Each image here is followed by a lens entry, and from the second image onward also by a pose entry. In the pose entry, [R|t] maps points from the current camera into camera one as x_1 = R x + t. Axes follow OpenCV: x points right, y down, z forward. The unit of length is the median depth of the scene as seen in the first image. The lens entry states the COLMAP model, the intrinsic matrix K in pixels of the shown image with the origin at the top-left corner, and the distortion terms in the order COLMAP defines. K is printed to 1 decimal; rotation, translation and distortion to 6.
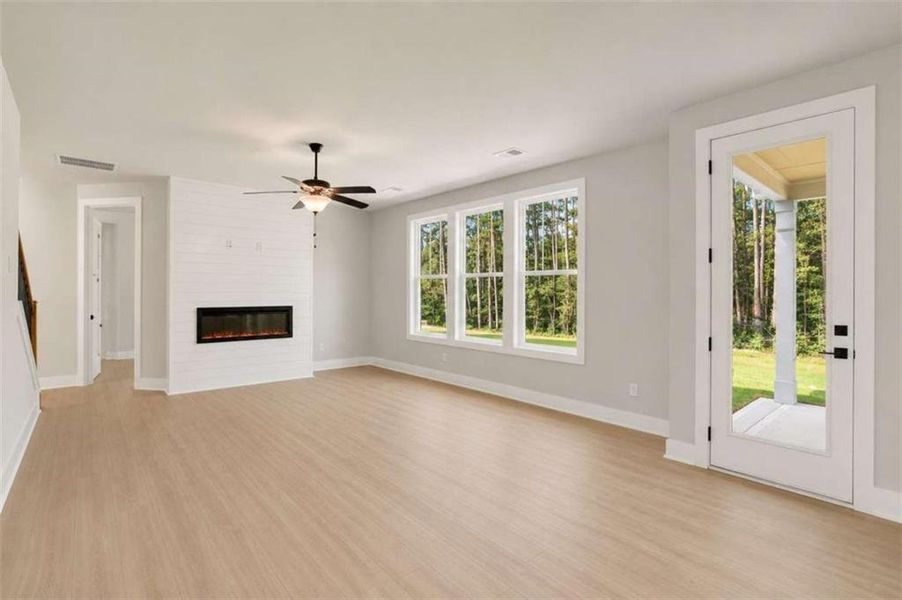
lens RADIAL K [[436.8, 0, 451.7], [0, 436.8, 299.4], [0, 0, 1]] dist [-0.022254, -0.000260]
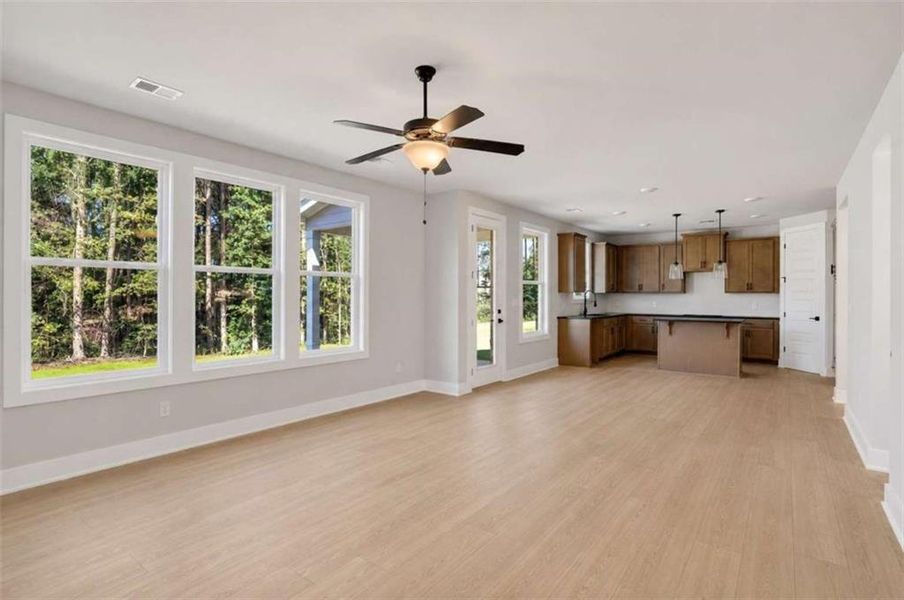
lens RADIAL K [[437.8, 0, 451.5], [0, 437.8, 298.3], [0, 0, 1]] dist [-0.022254, -0.000260]
pose [[-0.209725, -0.007393, 0.977733, -1.089143], [0.008388, 0.999921, 0.009360, -0.023617], [-0.977725, 0.010164, -0.209646, 1.259830]]
